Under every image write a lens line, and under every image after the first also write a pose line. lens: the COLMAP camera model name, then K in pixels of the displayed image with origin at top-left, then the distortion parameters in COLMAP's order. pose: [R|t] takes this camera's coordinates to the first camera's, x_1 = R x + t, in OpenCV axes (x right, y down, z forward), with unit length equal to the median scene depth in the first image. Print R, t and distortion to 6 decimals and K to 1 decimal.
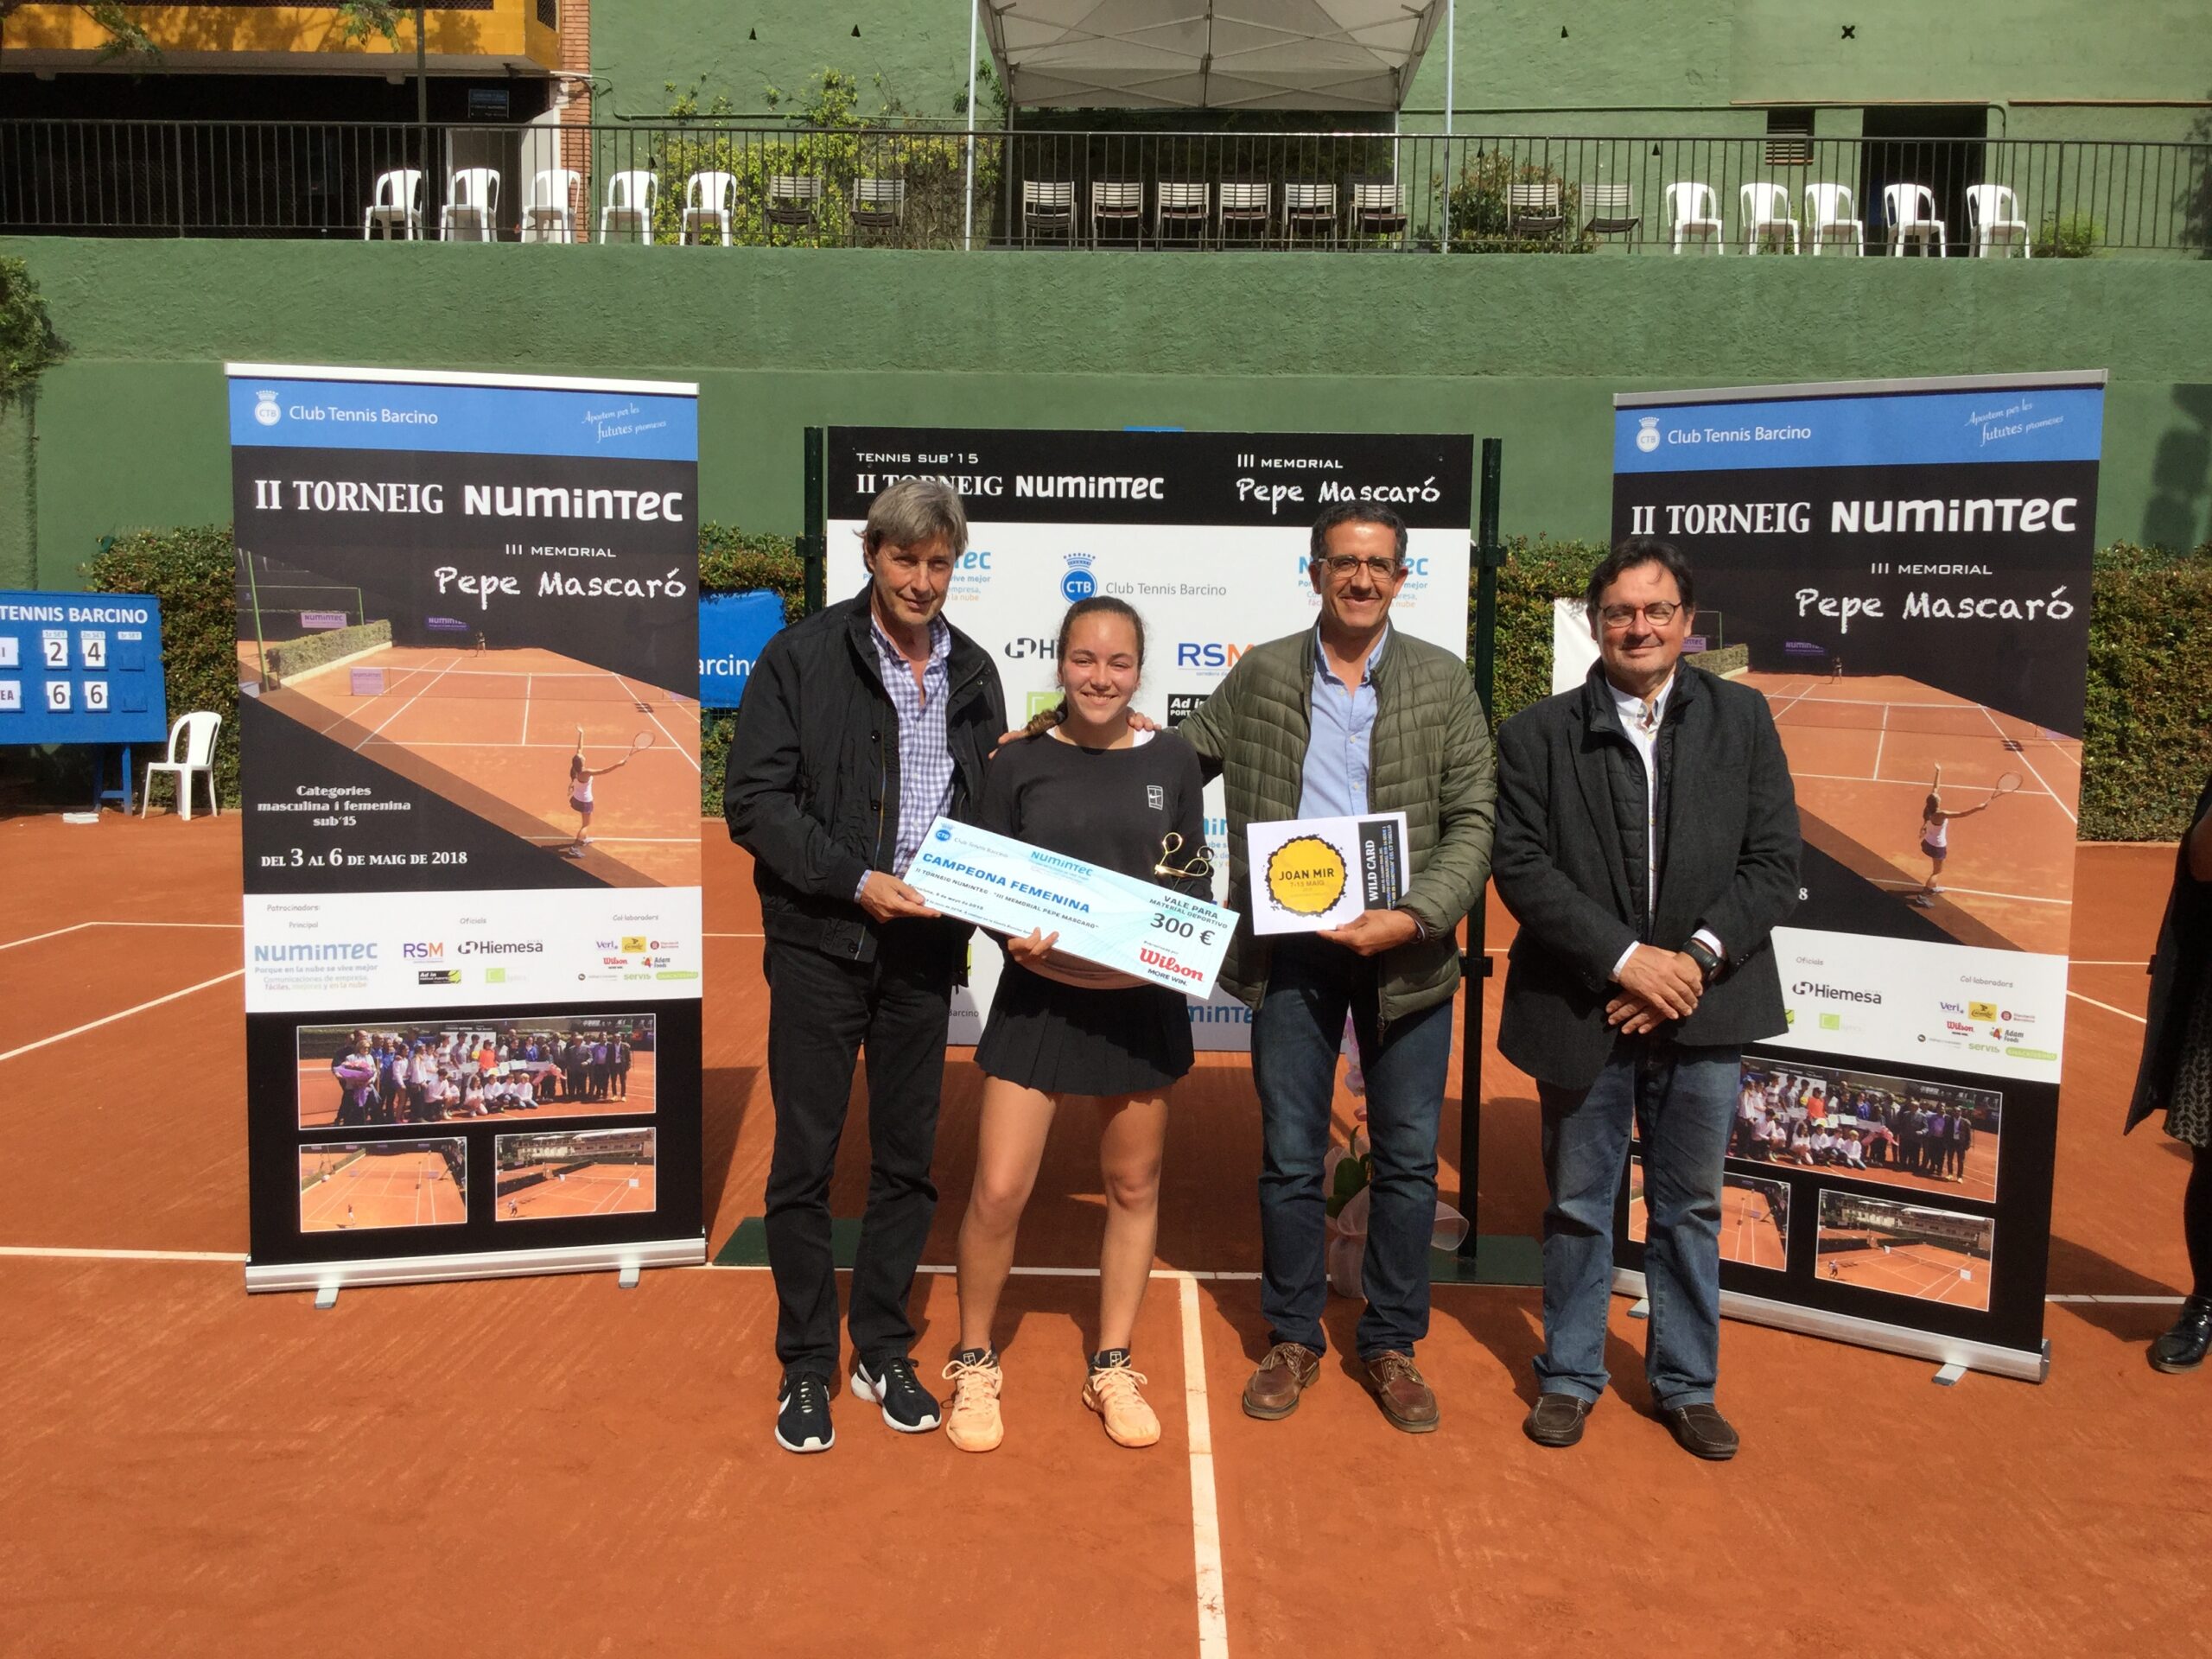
lens RADIAL K [[1993.0, 0, 1102.8], [0, 1993.0, 819.2], [0, 0, 1]] dist [0.128569, -0.348366]
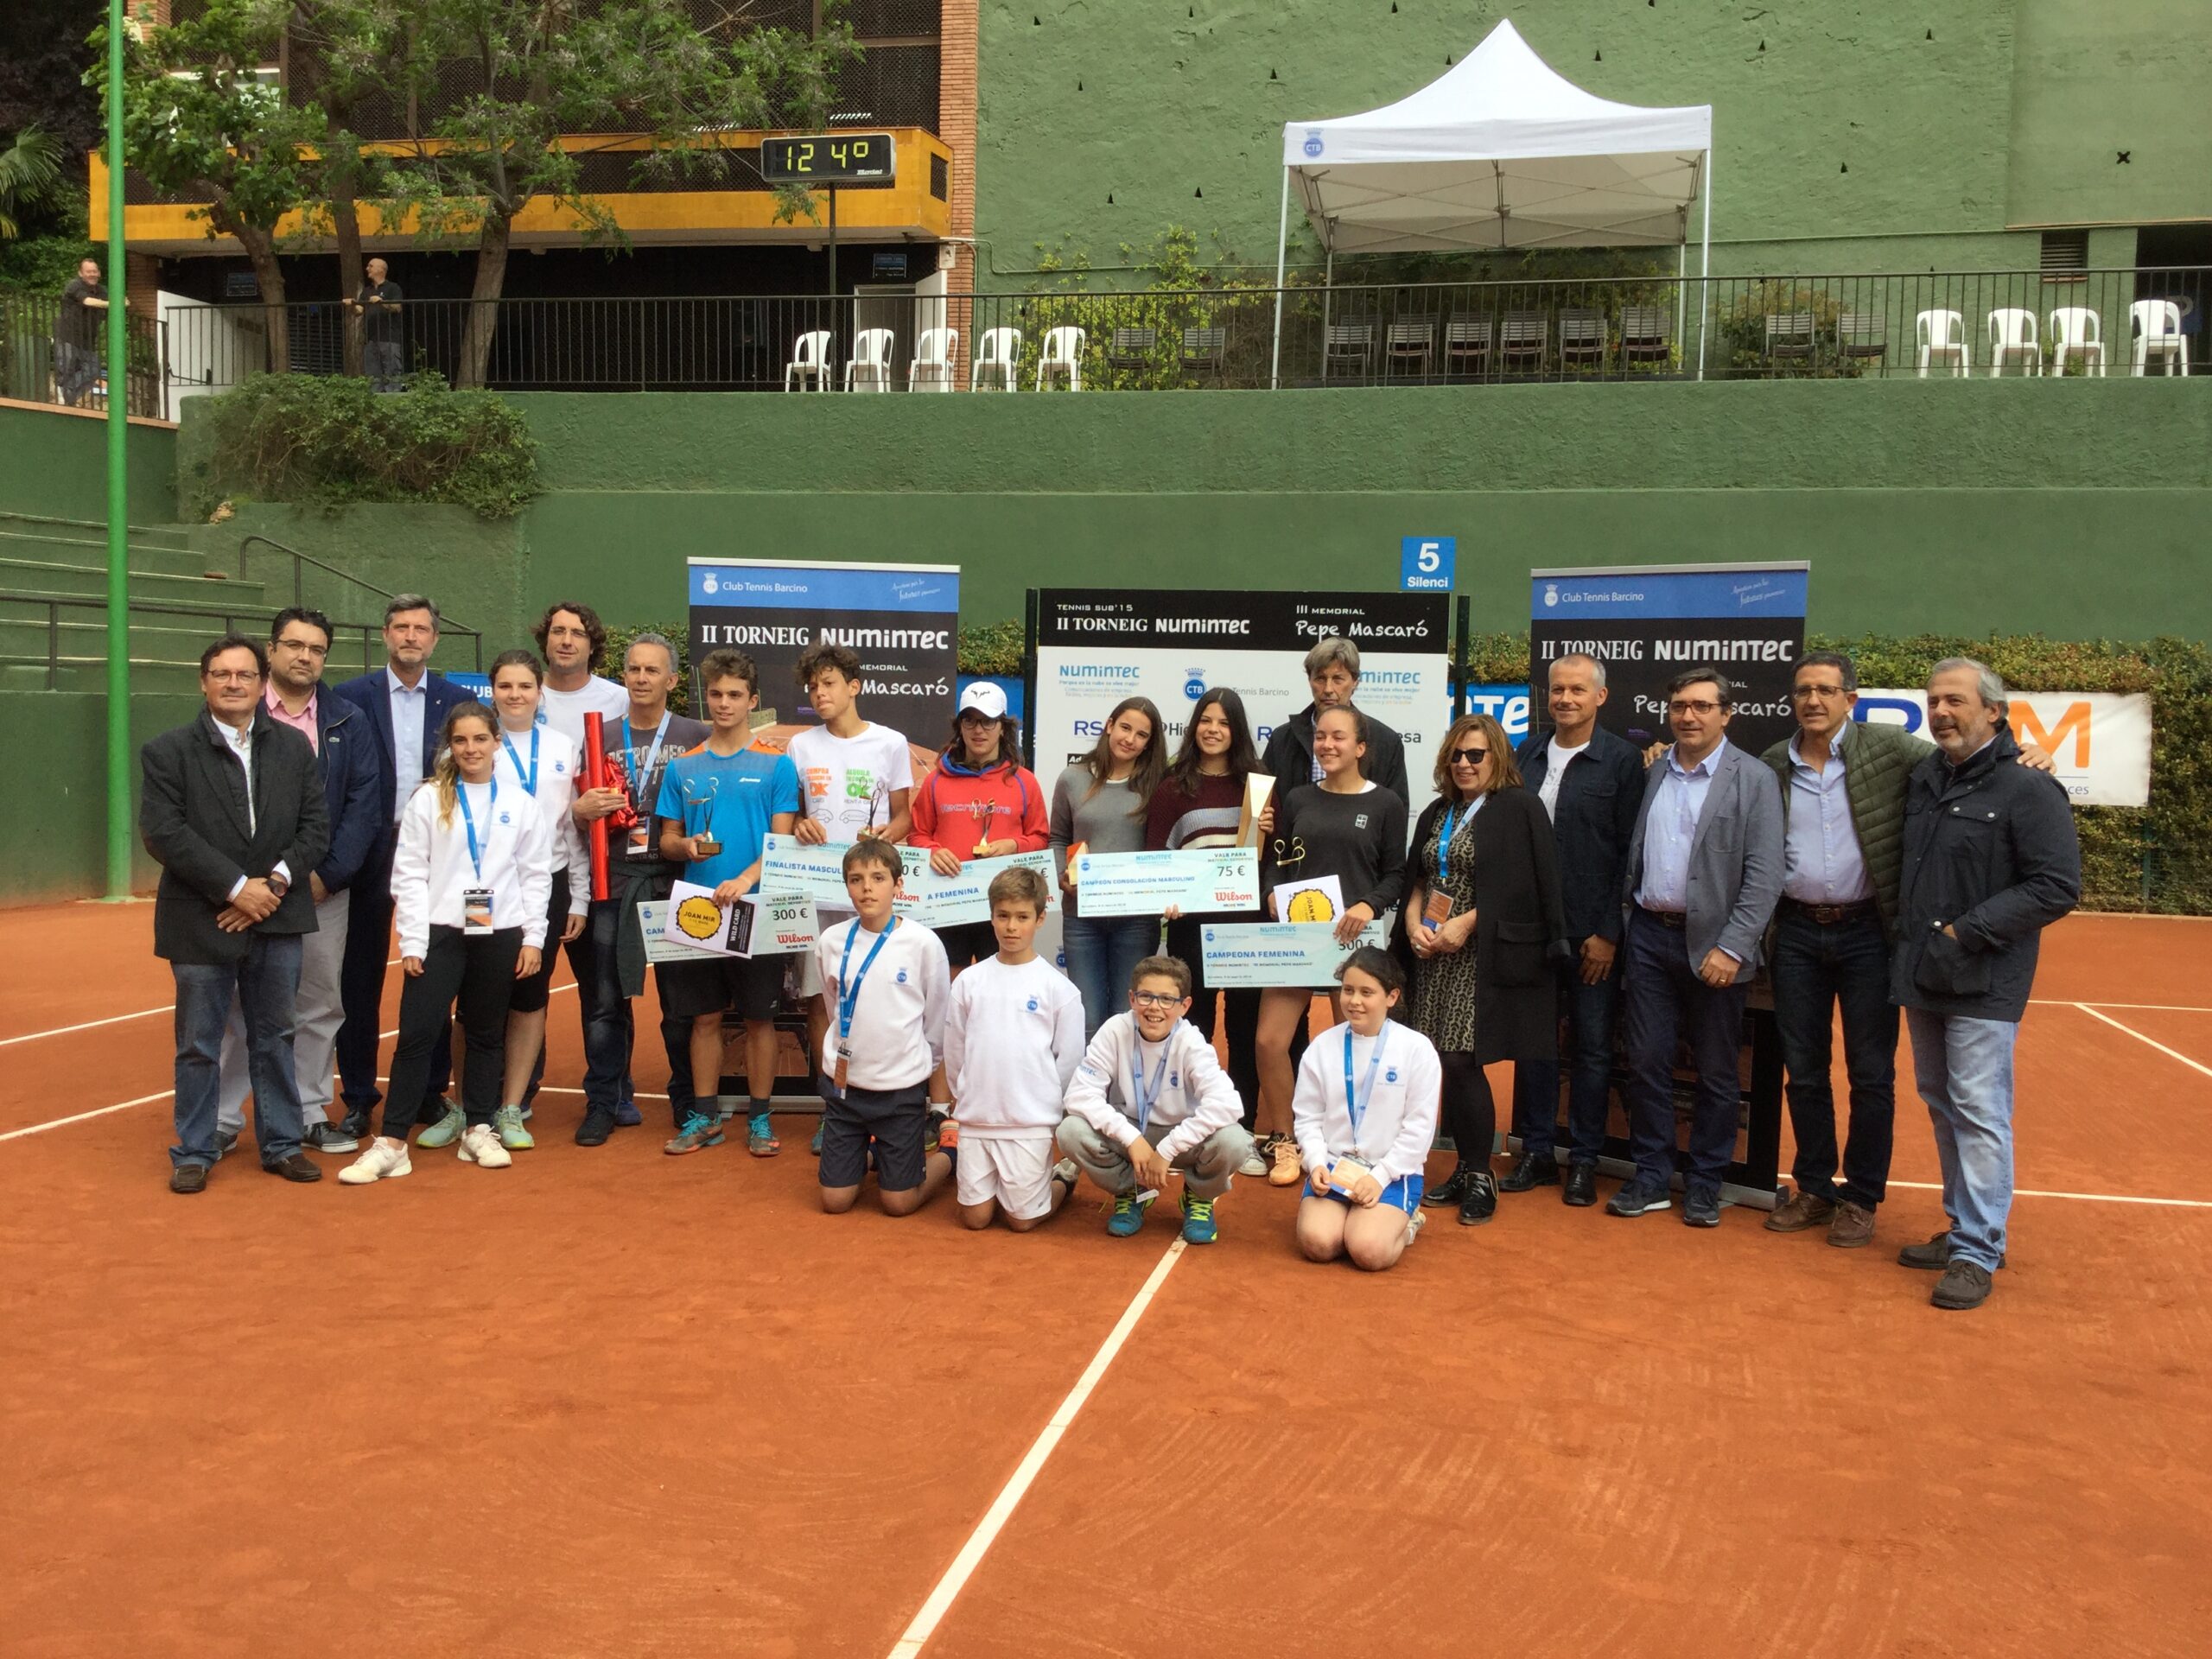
lens RADIAL K [[1991.2, 0, 1106.0], [0, 1991.2, 829.5], [0, 0, 1]] dist [0.105221, -0.285240]
pose [[0.981923, 0.020861, -0.188127, 0.181035], [-0.027092, 0.999164, -0.030611, 0.036134], [0.187331, 0.035154, 0.981668, -0.454275]]
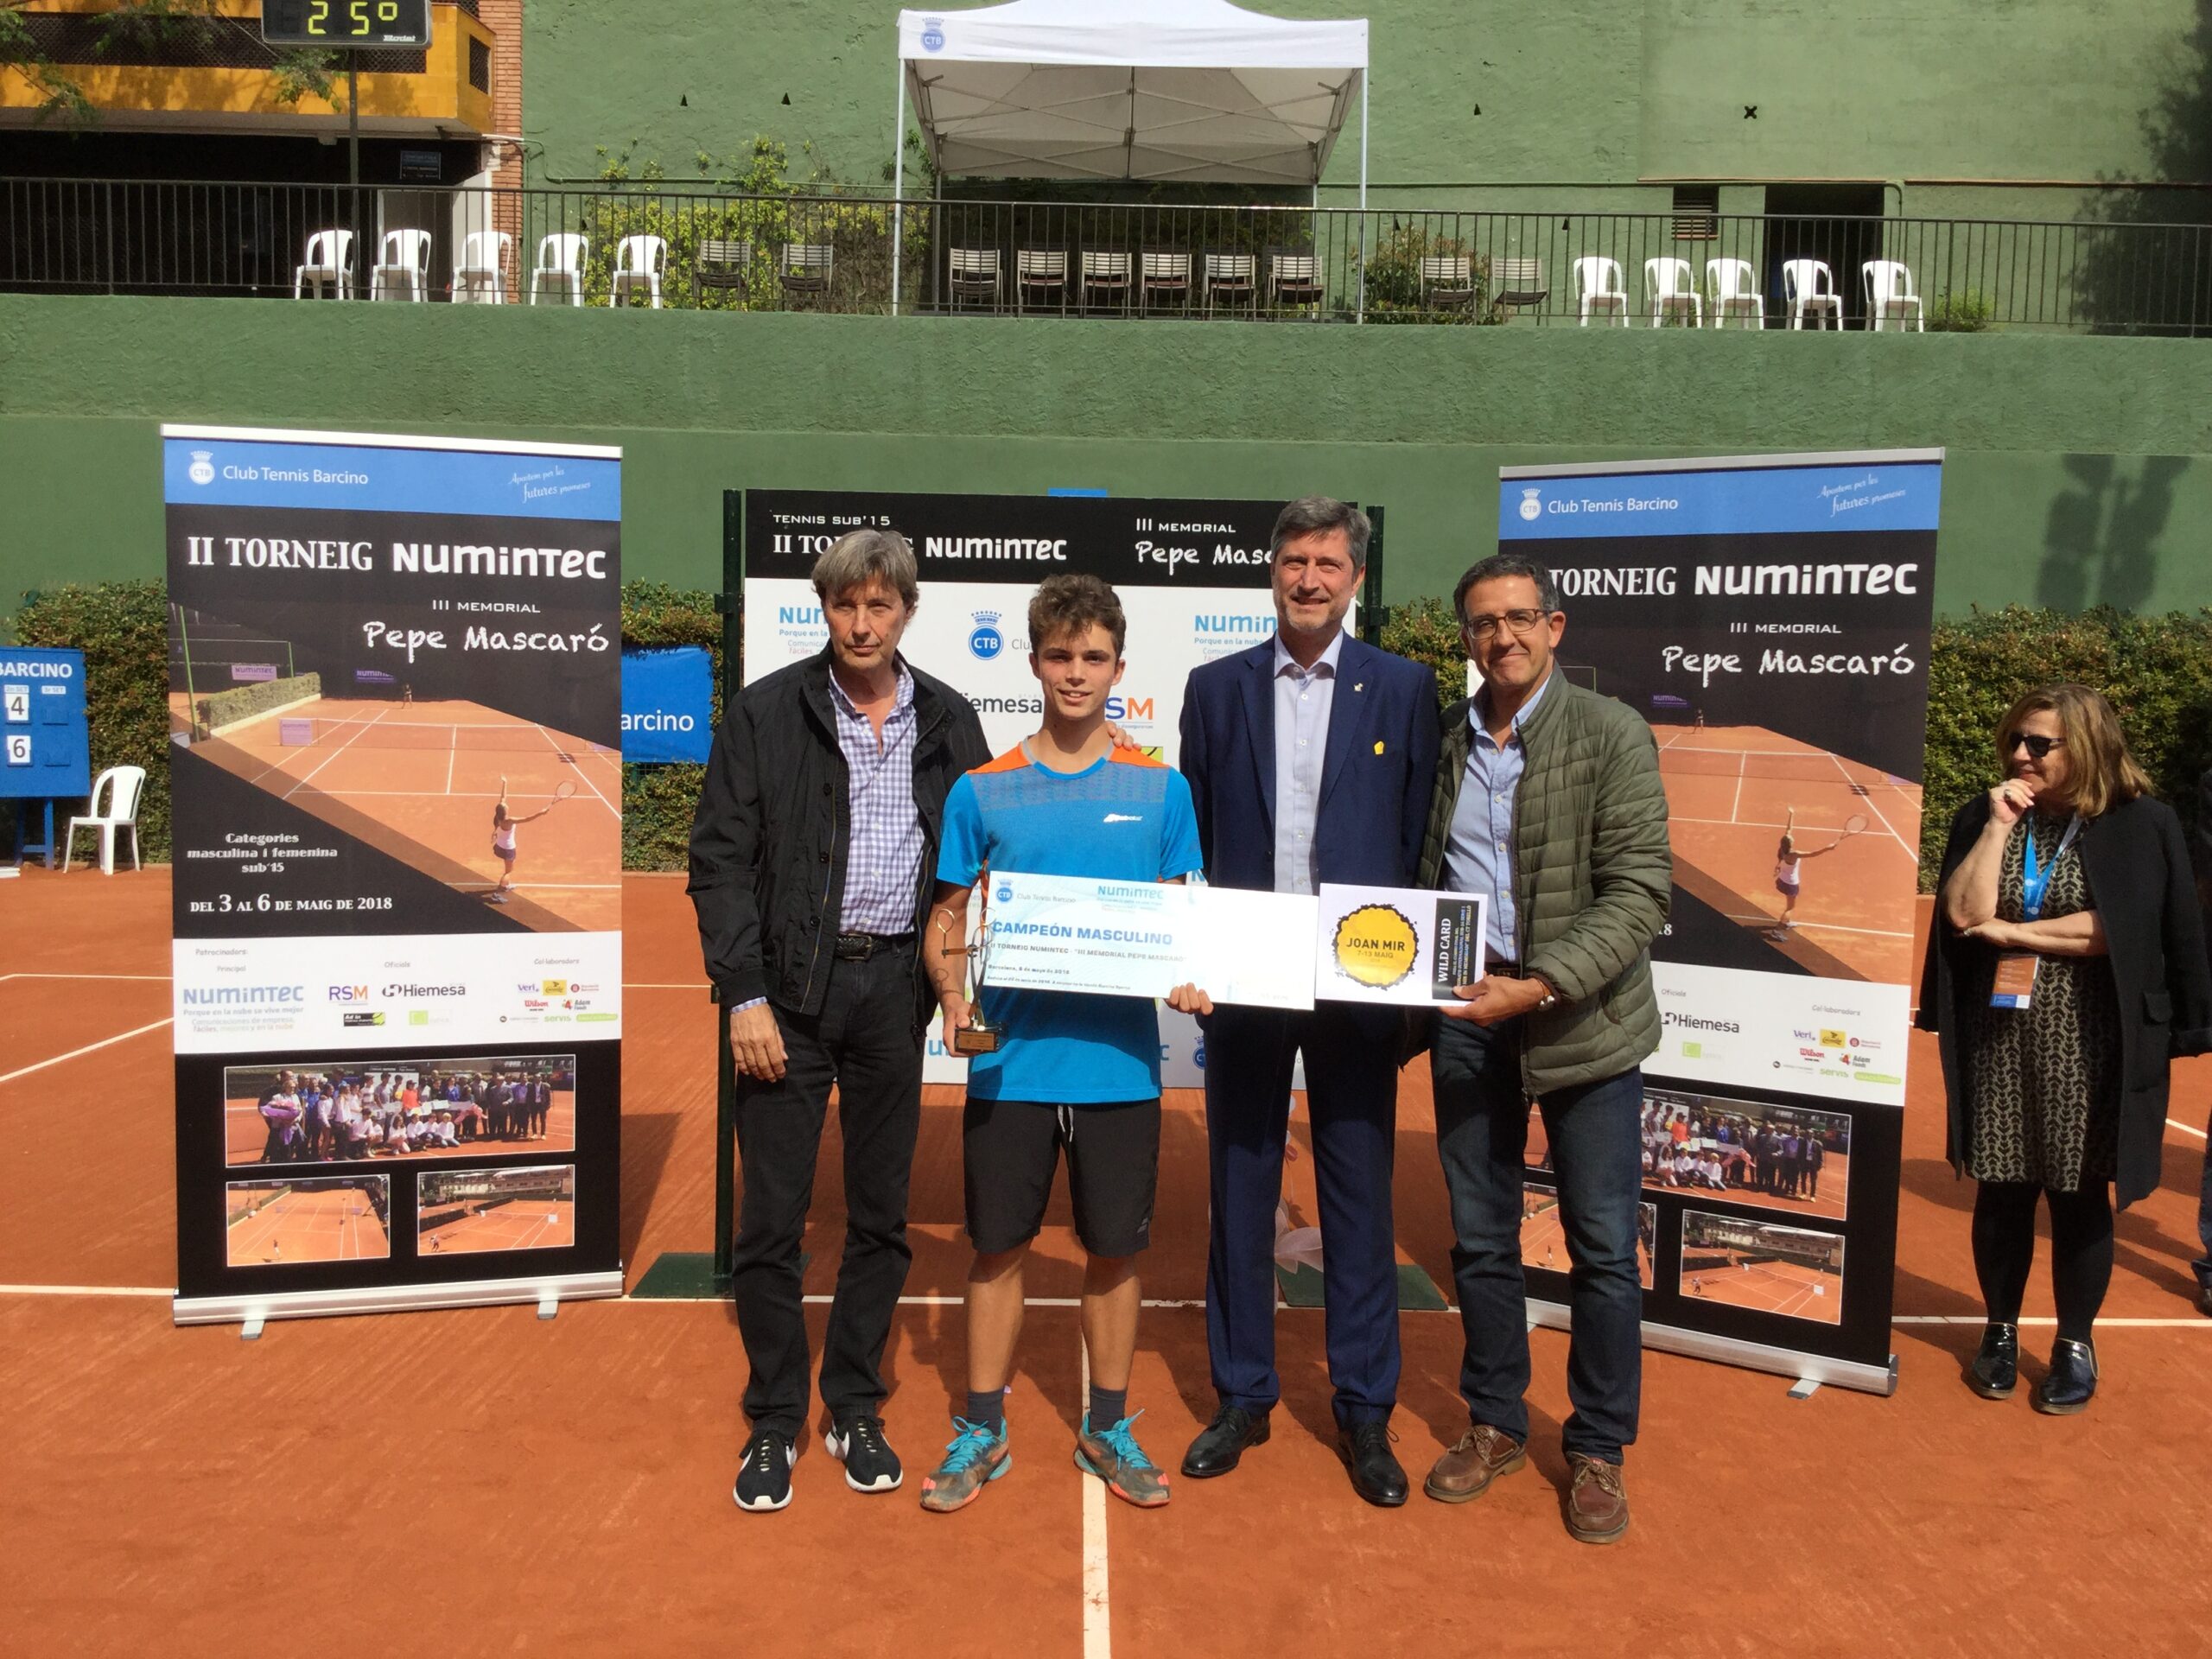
lens RADIAL K [[1991.2, 0, 1106.0], [0, 1991.2, 829.5], [0, 0, 1]] dist [0.105221, -0.285240]
pose [[0.999364, 0.001175, 0.035631, 0.011690], [-0.000332, 0.999720, -0.023653, 0.005257], [-0.035649, 0.023626, 0.999085, -0.038461]]
